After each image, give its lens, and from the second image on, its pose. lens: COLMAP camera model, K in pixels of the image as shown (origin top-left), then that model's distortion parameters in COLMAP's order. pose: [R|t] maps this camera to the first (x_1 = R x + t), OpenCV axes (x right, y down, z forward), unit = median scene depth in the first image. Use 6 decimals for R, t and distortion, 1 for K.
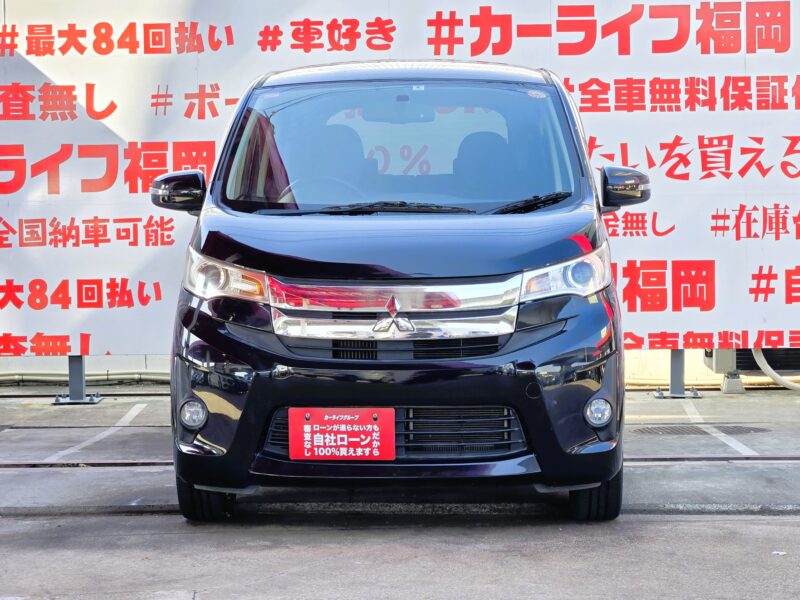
lens RADIAL K [[2112.4, 0, 424.3], [0, 2112.4, 302.1], [0, 0, 1]] dist [-0.545413, 6.824444]
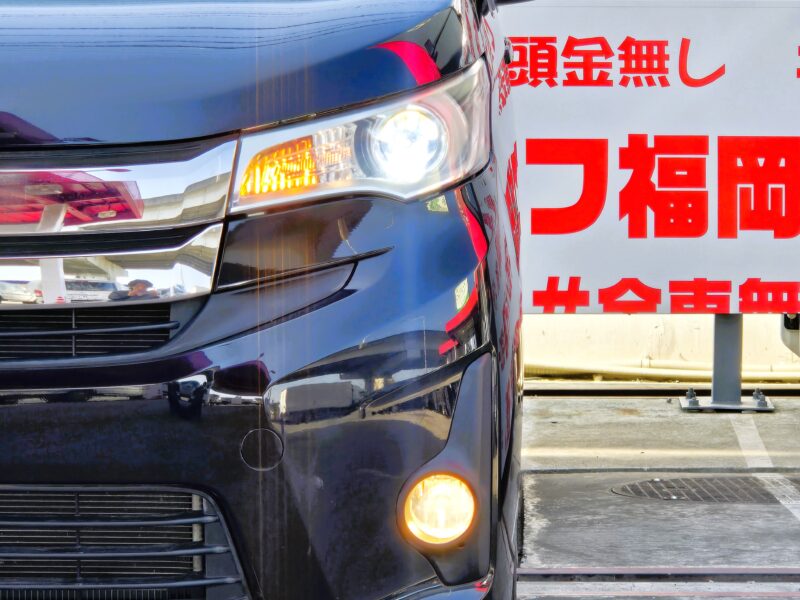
lens RADIAL K [[3559.0, 0, 400.0], [0, 3559.0, 300.0], [0, 0, 1]] dist [-0.449030, -6.594745]
pose [[0.999788, 0.010884, 0.017503, 0.028053], [-0.011297, 0.999656, 0.023667, 0.000093], [-0.017239, -0.023859, 0.999567, 0.158656]]
